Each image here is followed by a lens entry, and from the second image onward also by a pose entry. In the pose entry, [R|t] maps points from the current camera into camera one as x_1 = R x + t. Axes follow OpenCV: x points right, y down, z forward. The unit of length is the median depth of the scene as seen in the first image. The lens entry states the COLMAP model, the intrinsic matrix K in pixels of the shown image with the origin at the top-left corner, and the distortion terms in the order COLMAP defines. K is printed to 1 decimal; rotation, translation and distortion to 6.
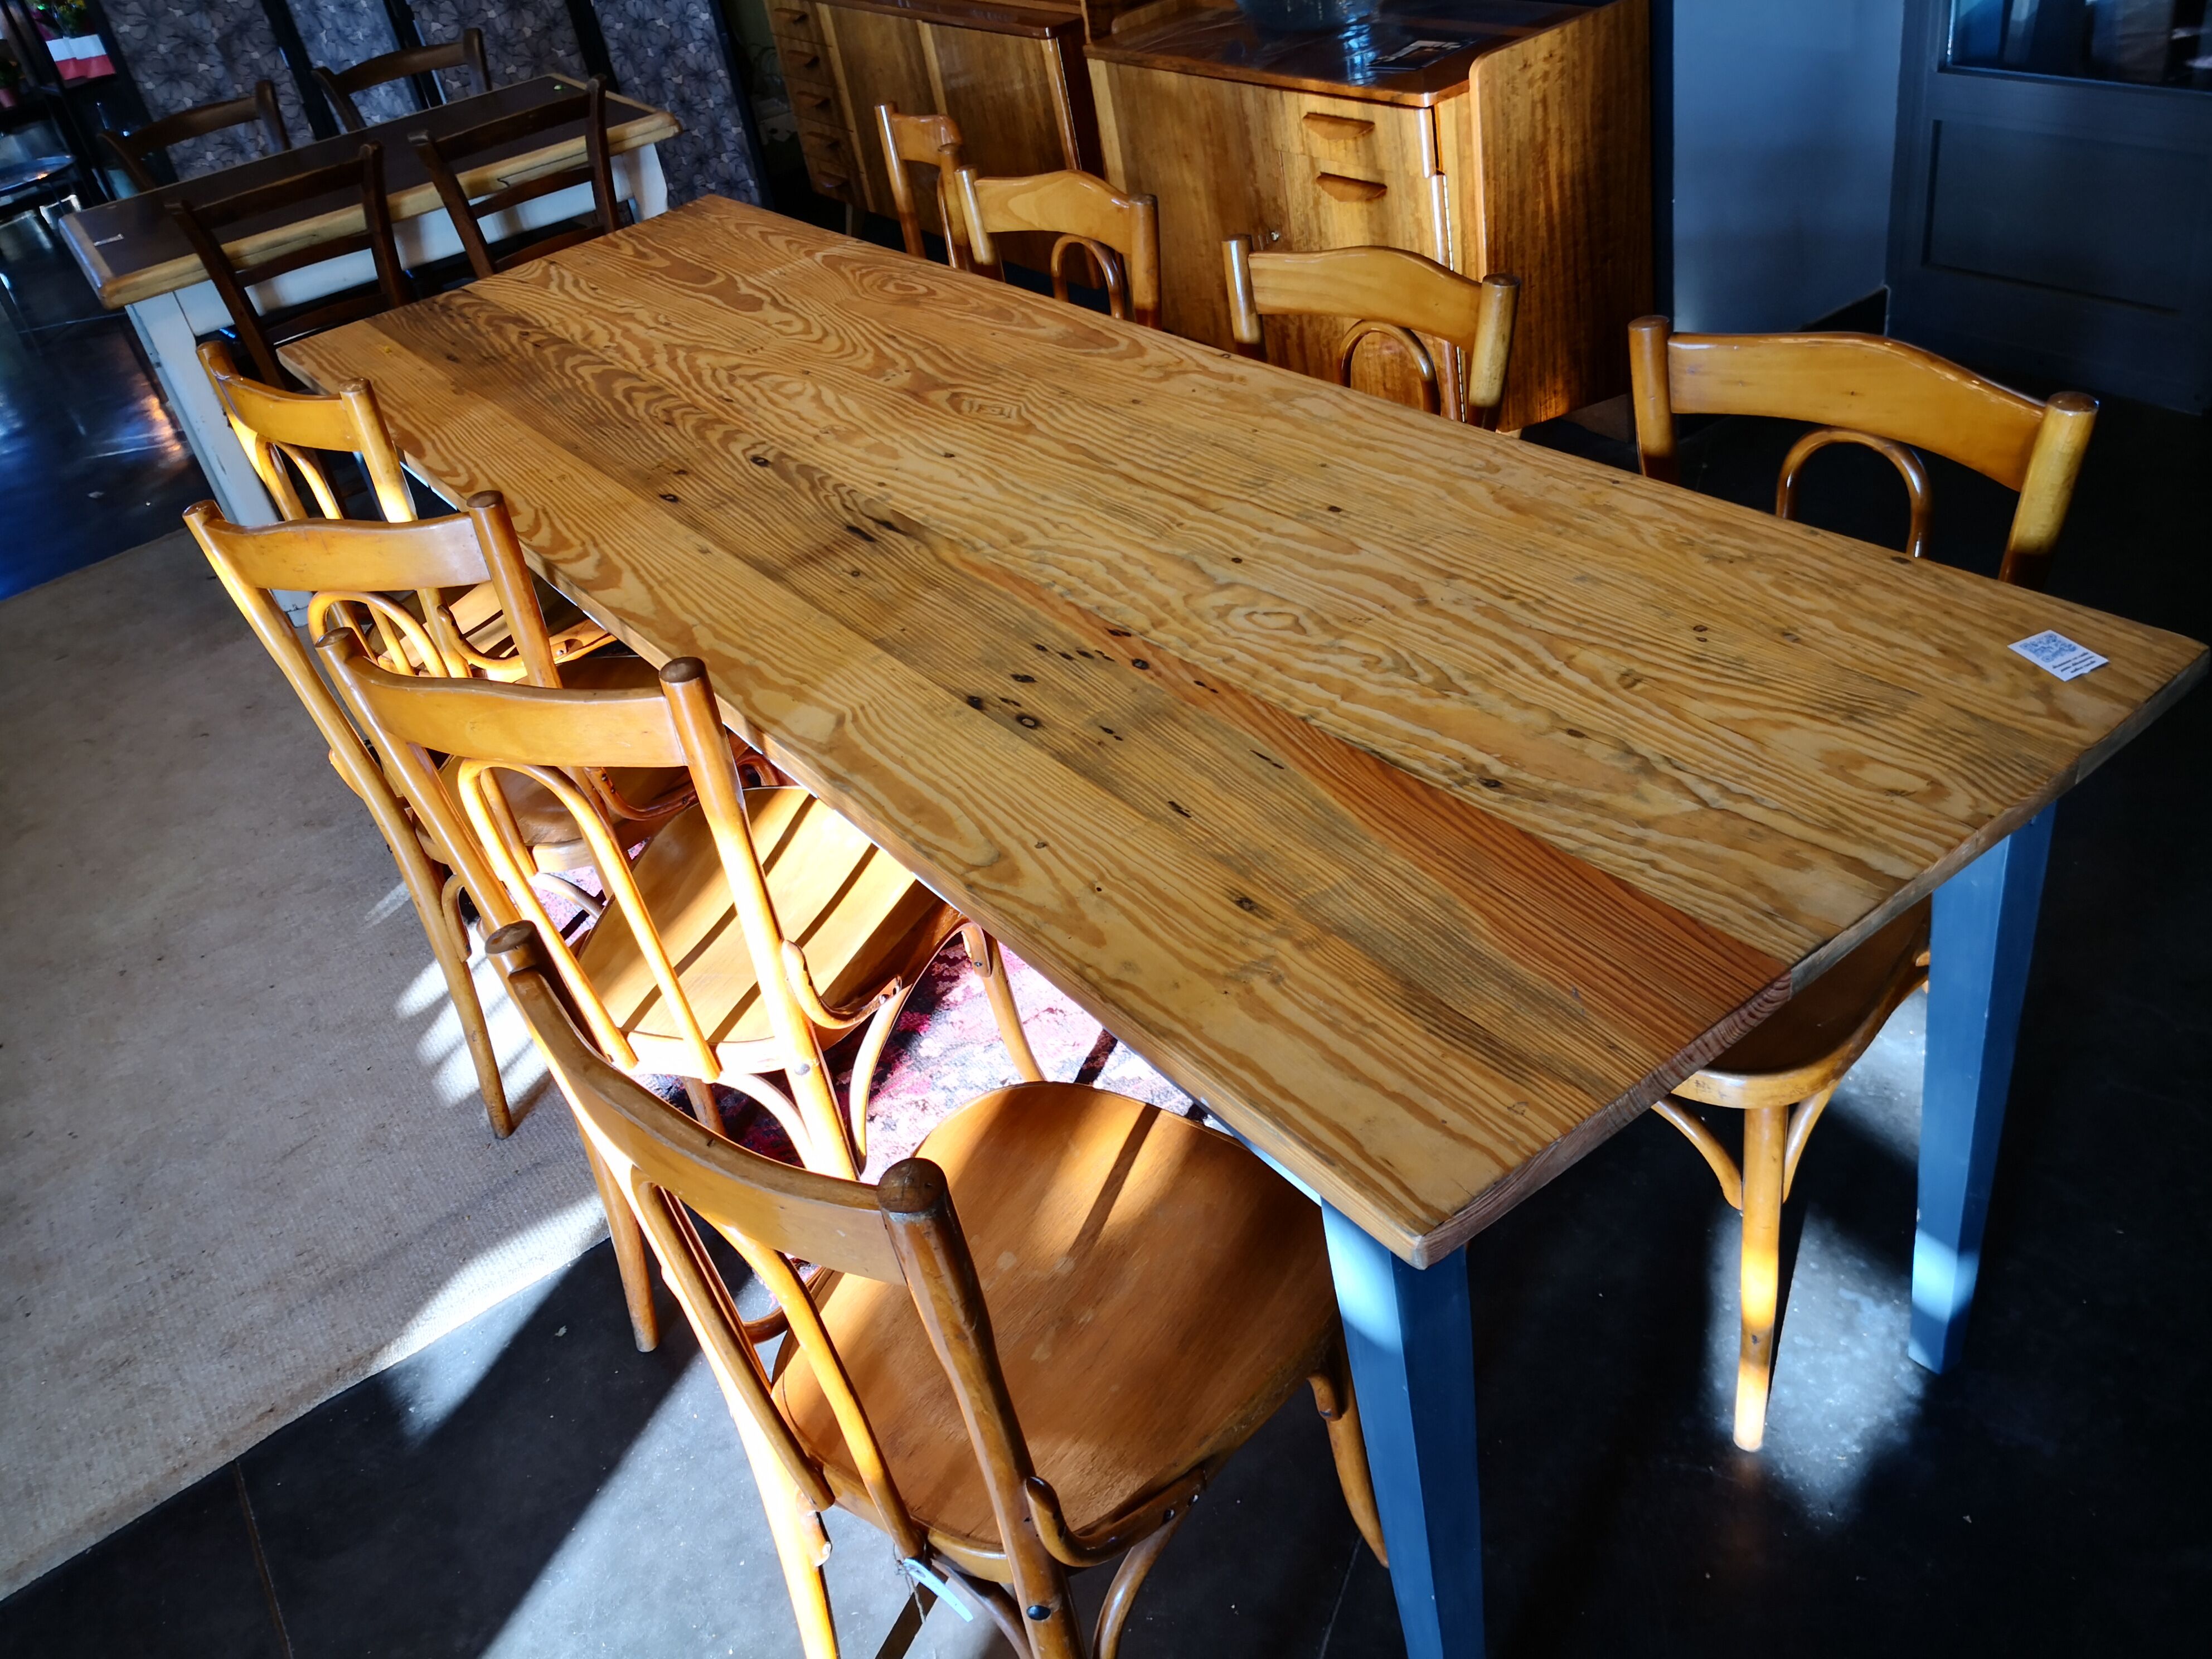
lens RADIAL K [[1834.5, 0, 1103.4], [0, 1834.5, 829.7], [0, 0, 1]] dist [0.037440, -0.073596]
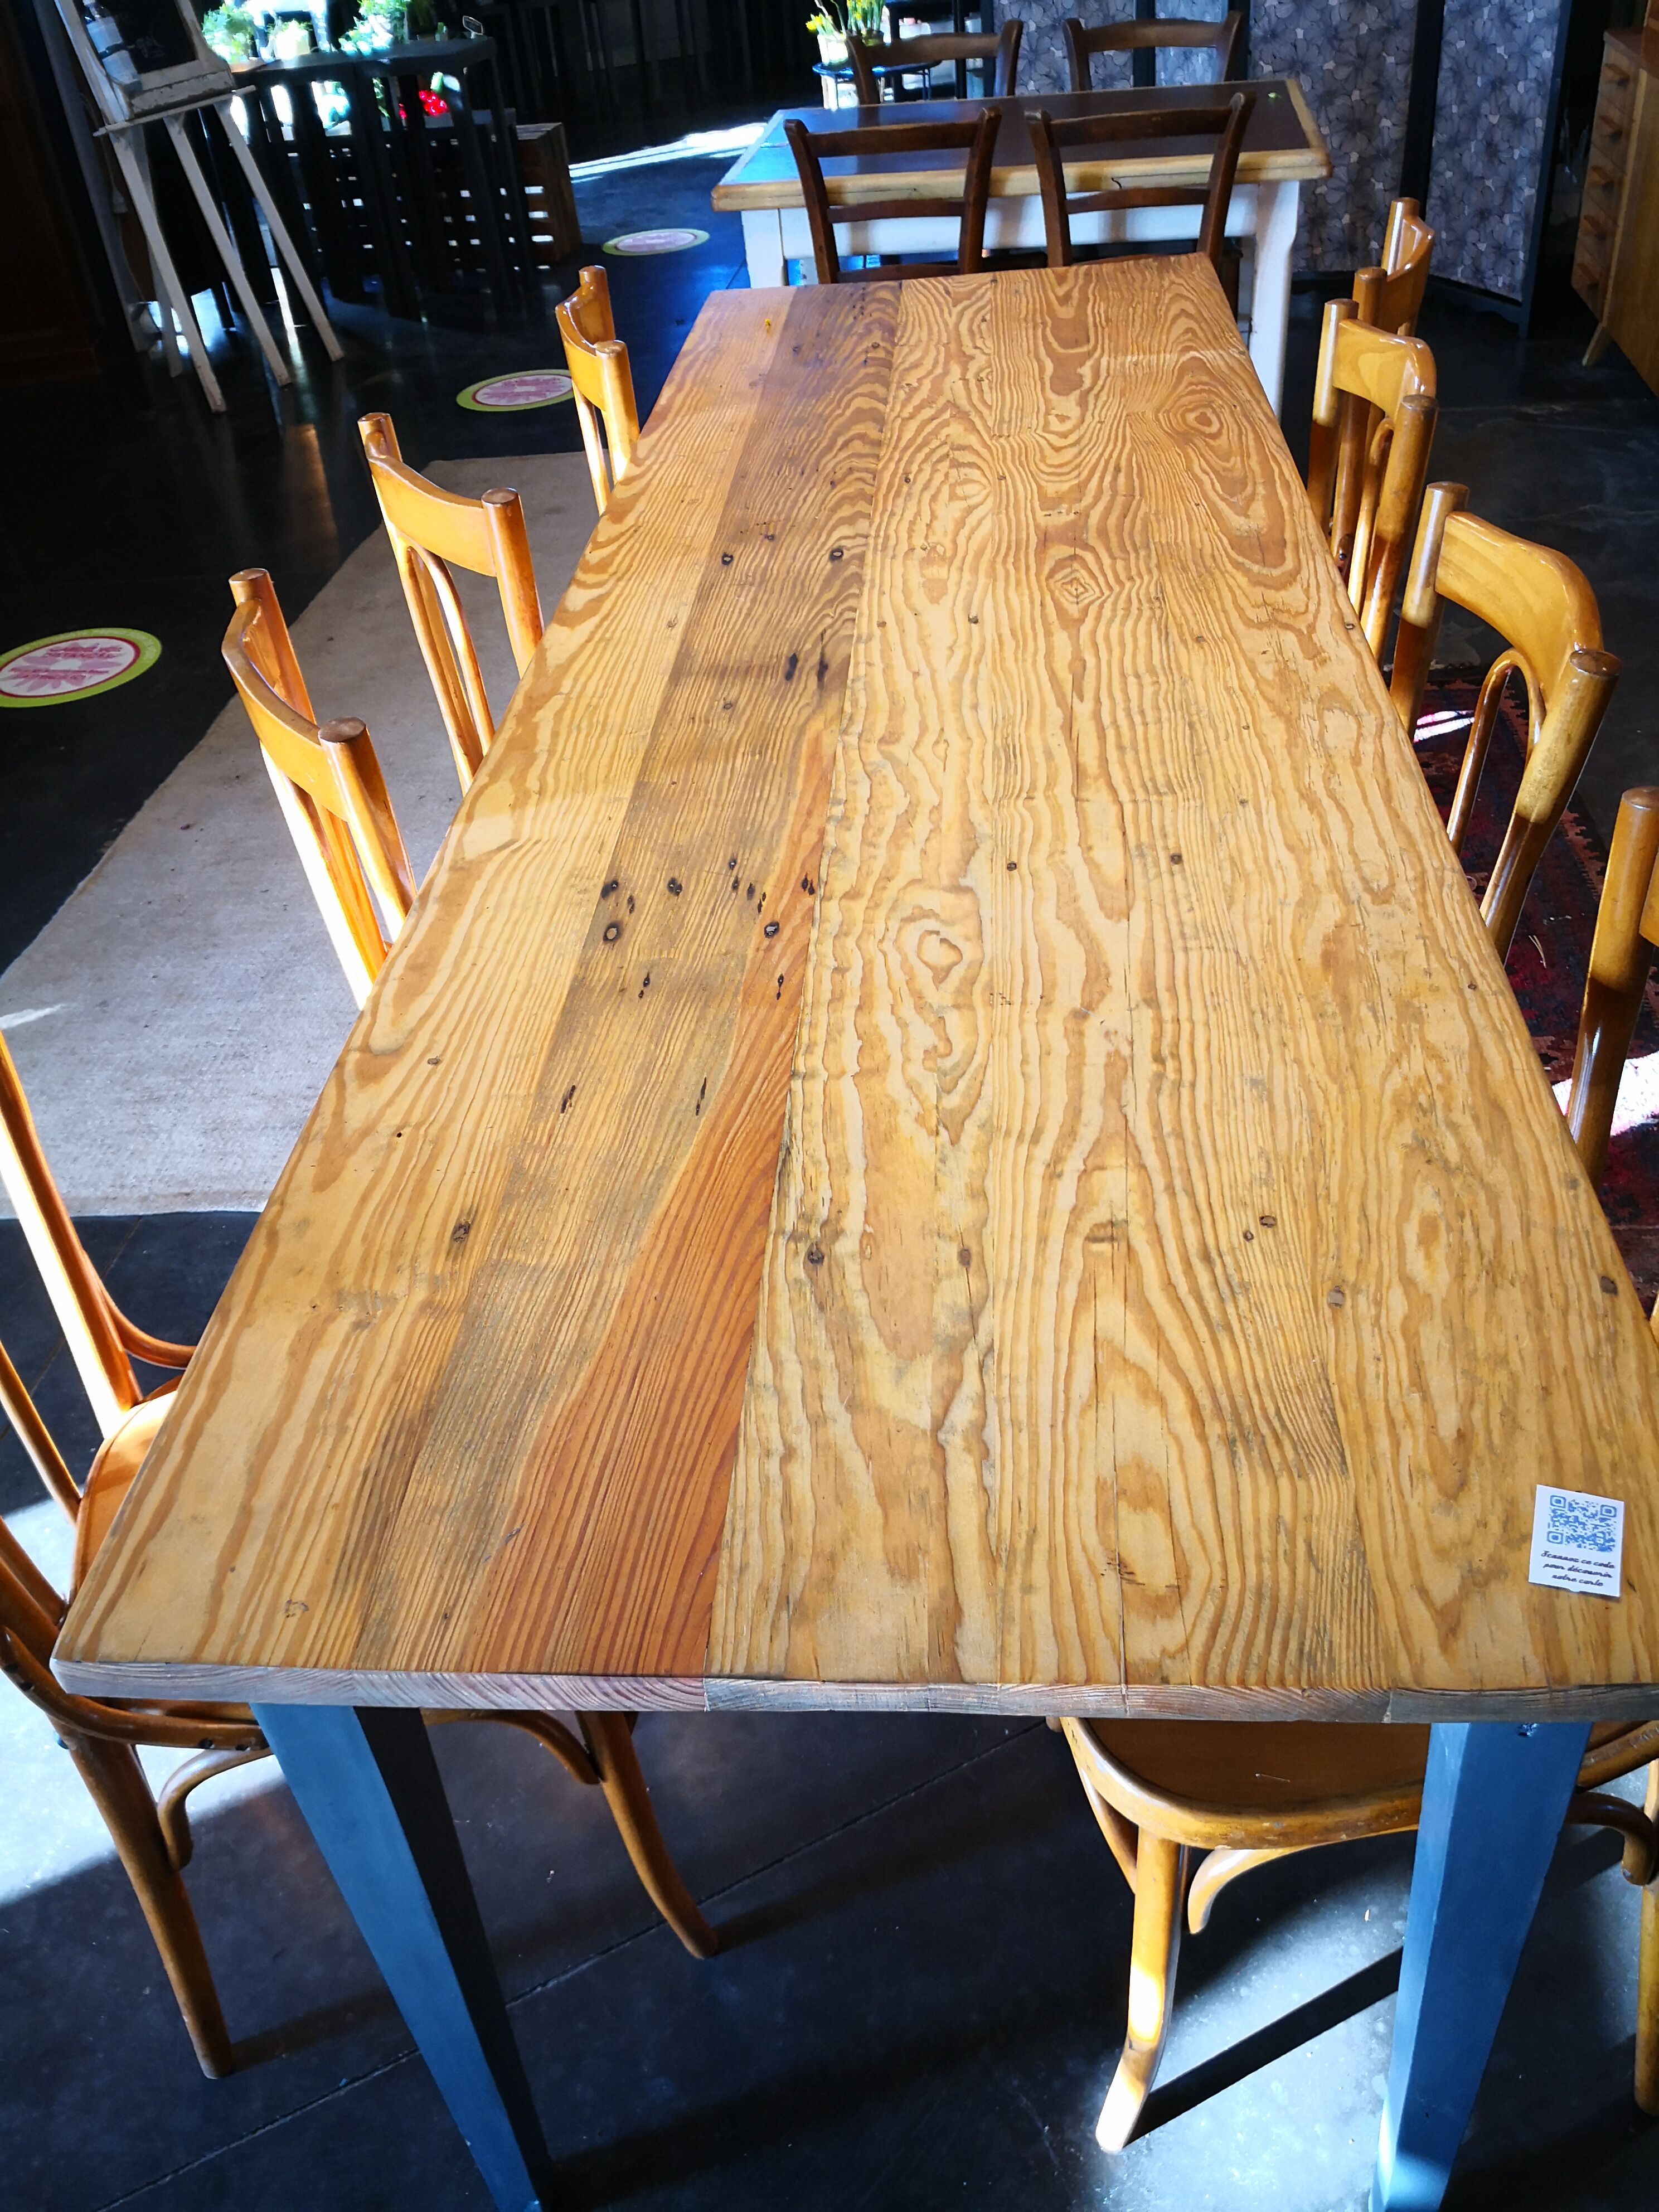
lens RADIAL K [[1834.5, 0, 793.2], [0, 1834.5, 1076.3], [0, 0, 1]] dist [0.037440, -0.073596]
pose [[0.760468, 0.465518, -0.452749, 0.332952], [-0.407401, 0.884945, 0.225605, -0.169312], [0.505681, 0.012885, 0.862625, 0.205994]]
